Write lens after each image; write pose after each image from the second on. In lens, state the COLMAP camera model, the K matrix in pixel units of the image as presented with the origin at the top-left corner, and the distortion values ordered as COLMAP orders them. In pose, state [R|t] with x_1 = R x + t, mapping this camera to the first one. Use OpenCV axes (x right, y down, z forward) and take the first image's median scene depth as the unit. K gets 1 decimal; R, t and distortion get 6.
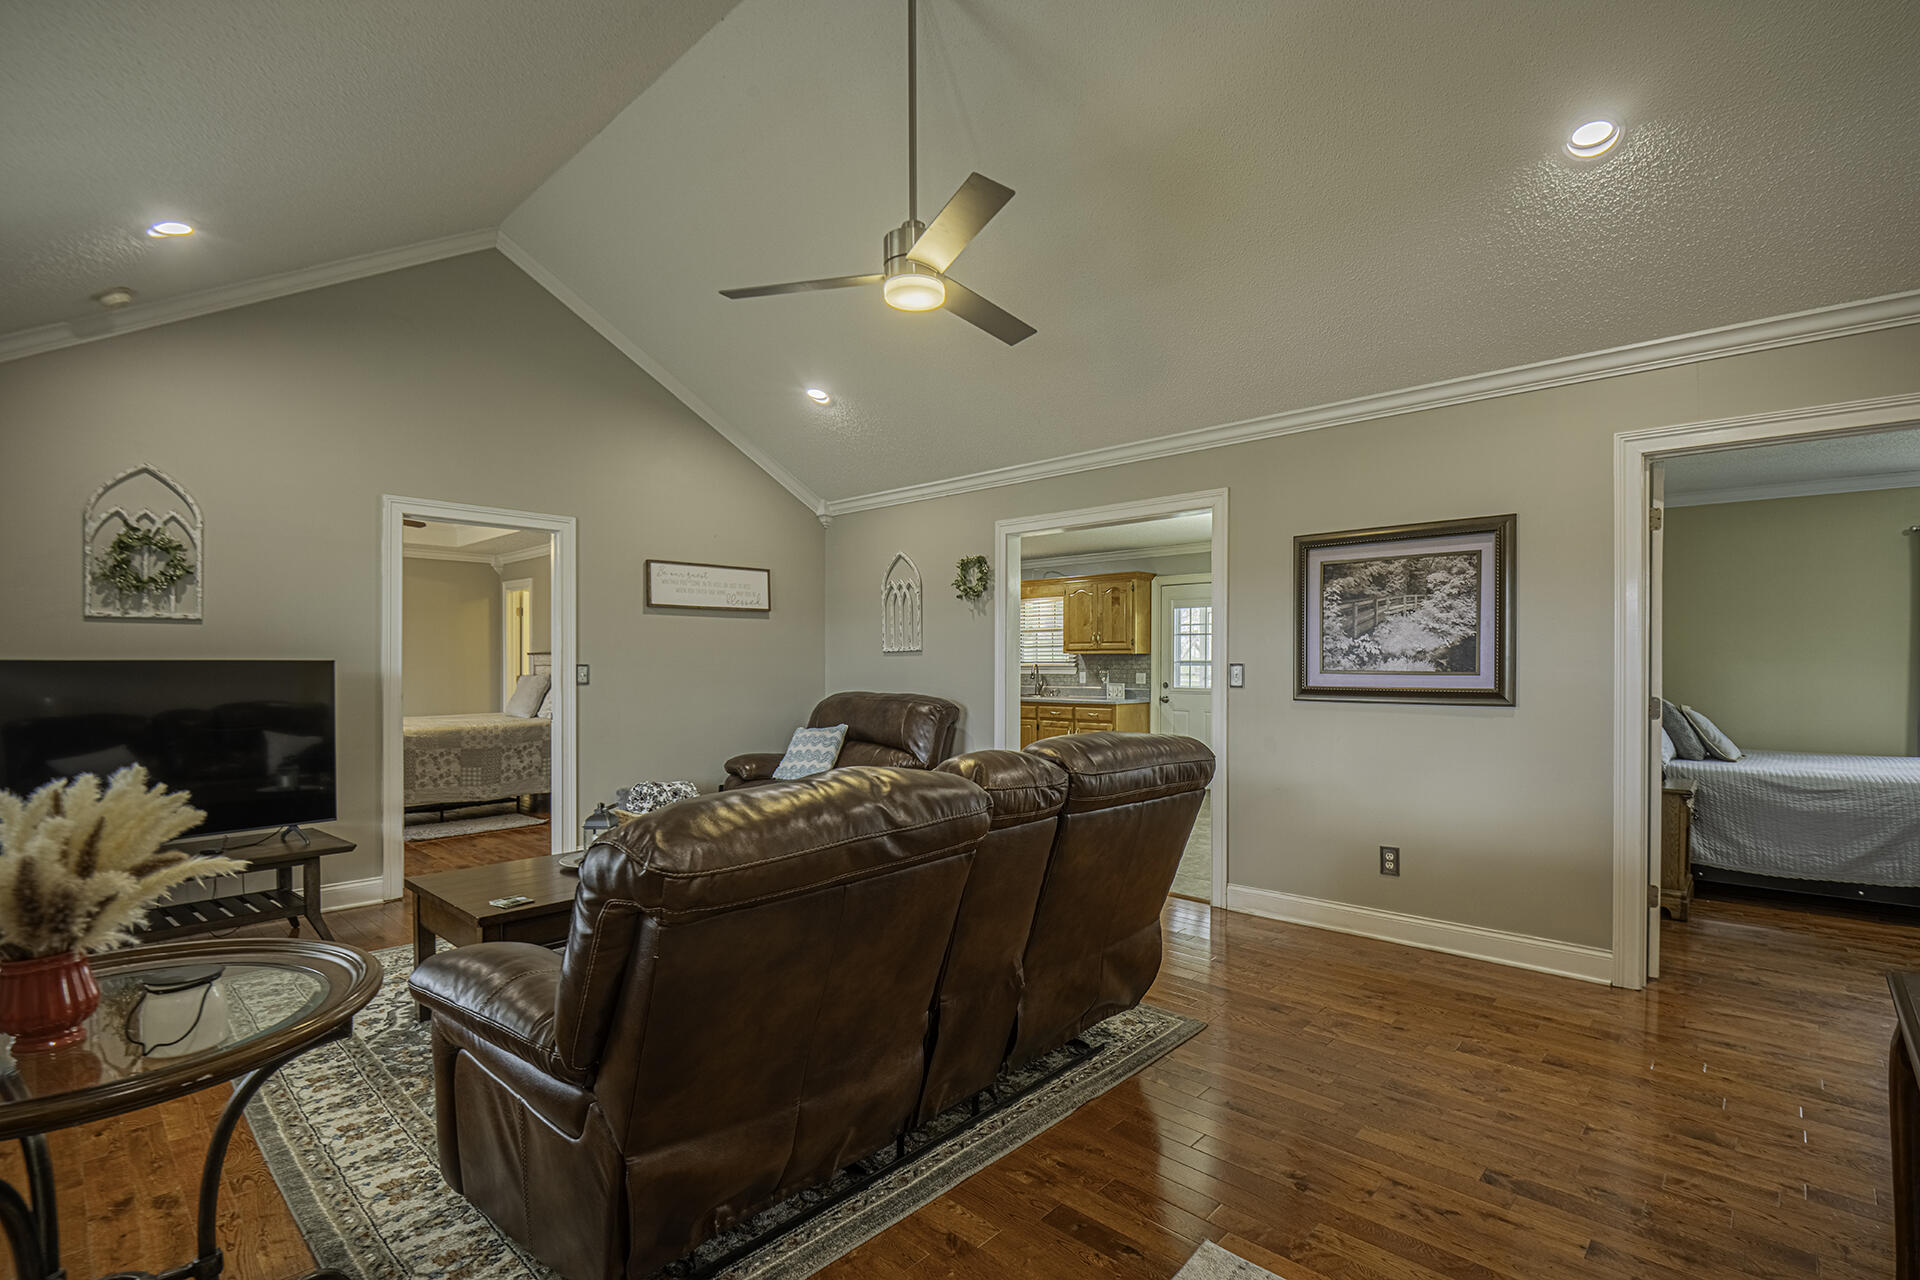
lens RADIAL K [[883.2, 0, 985.4], [0, 883.2, 669.7], [0, 0, 1]] dist [0.000251, -0.013868]
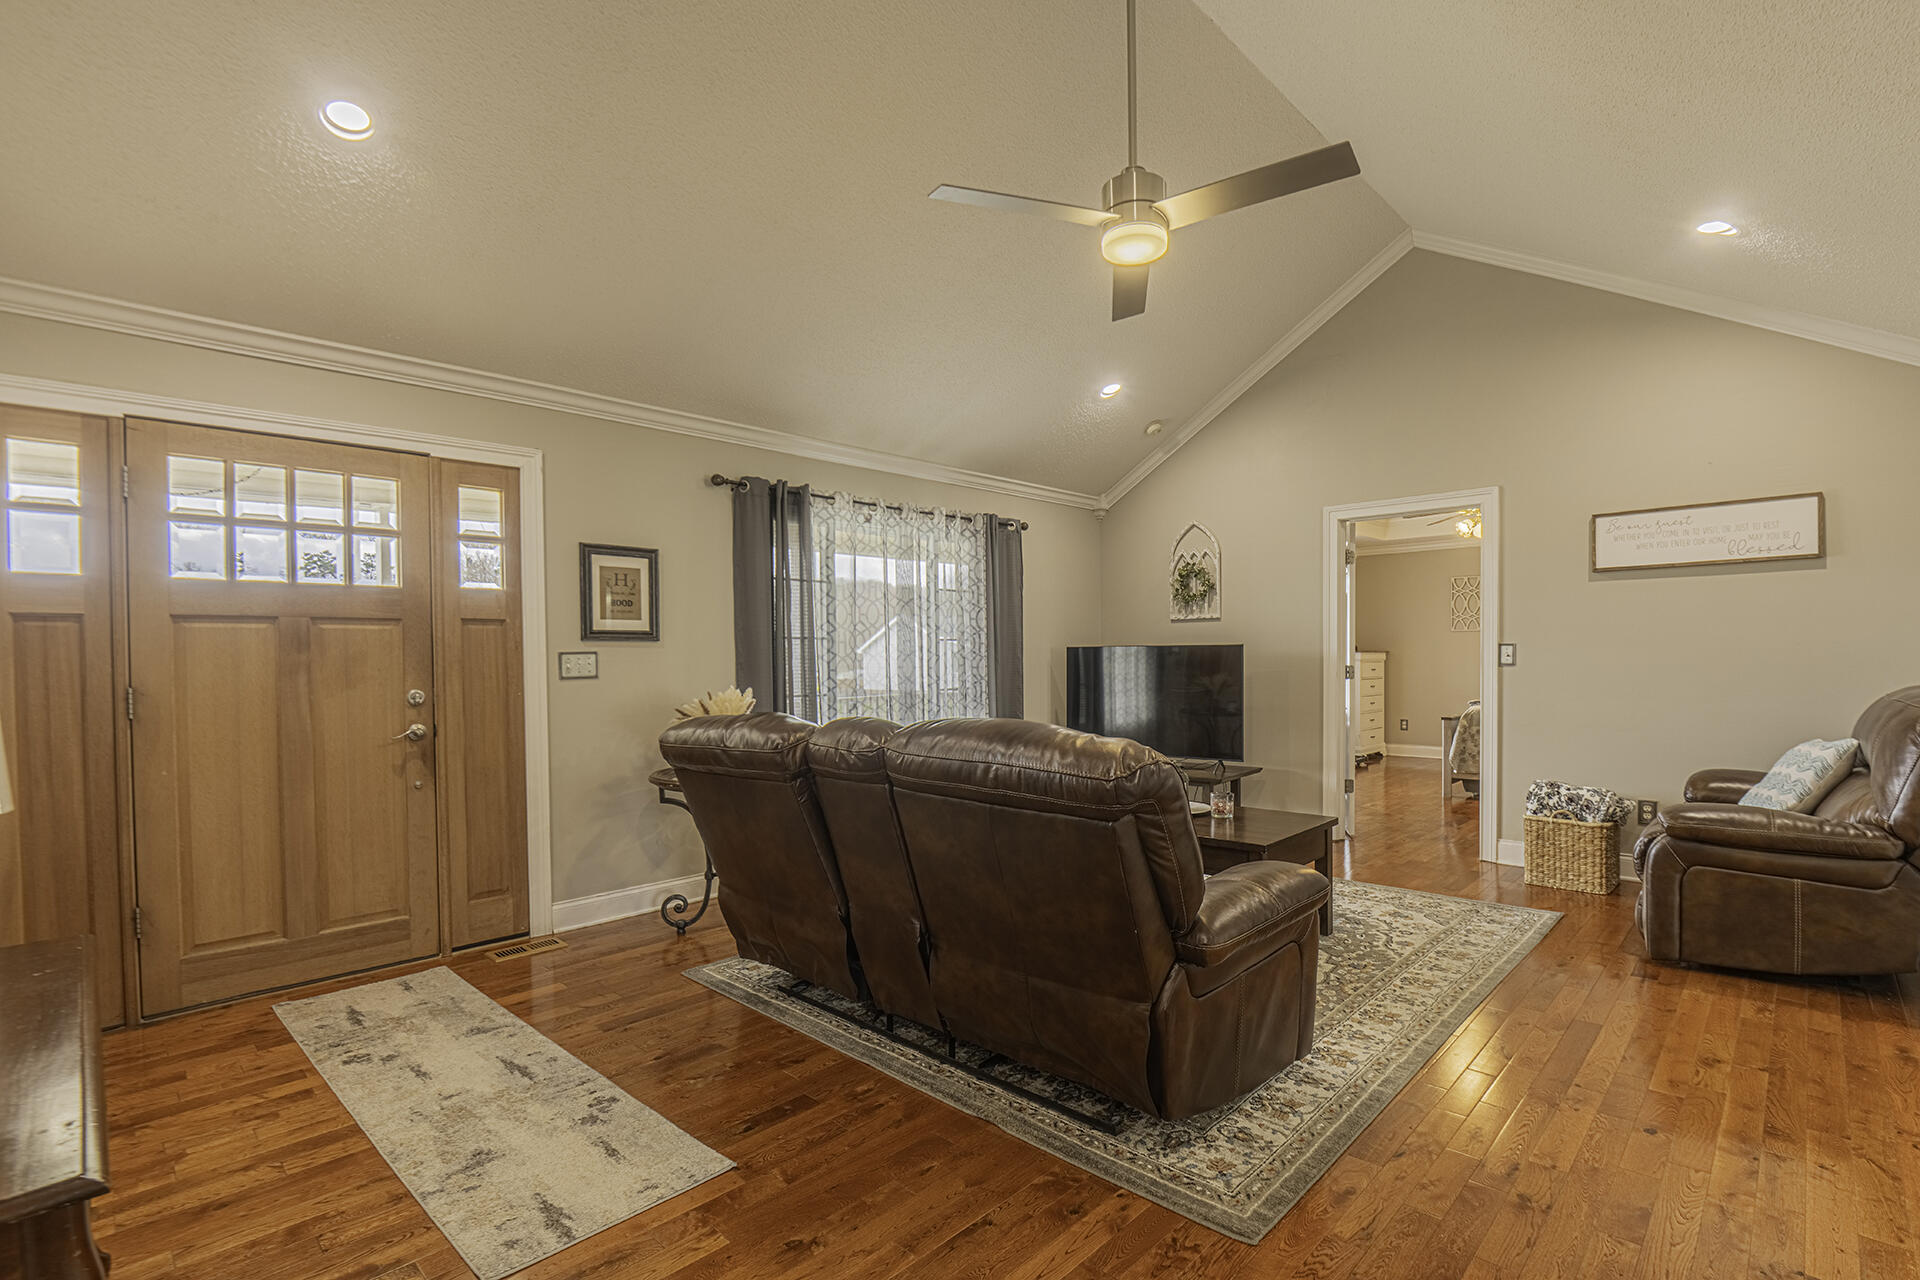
lens RADIAL K [[883.2, 0, 985.4], [0, 883.2, 669.7], [0, 0, 1]] dist [0.000251, -0.013868]
pose [[-0.018223, 0.016179, -0.999703, 0.664476], [0.003833, 0.999863, 0.016112, 0.005853], [0.999827, -0.003538, -0.018283, 0.662010]]
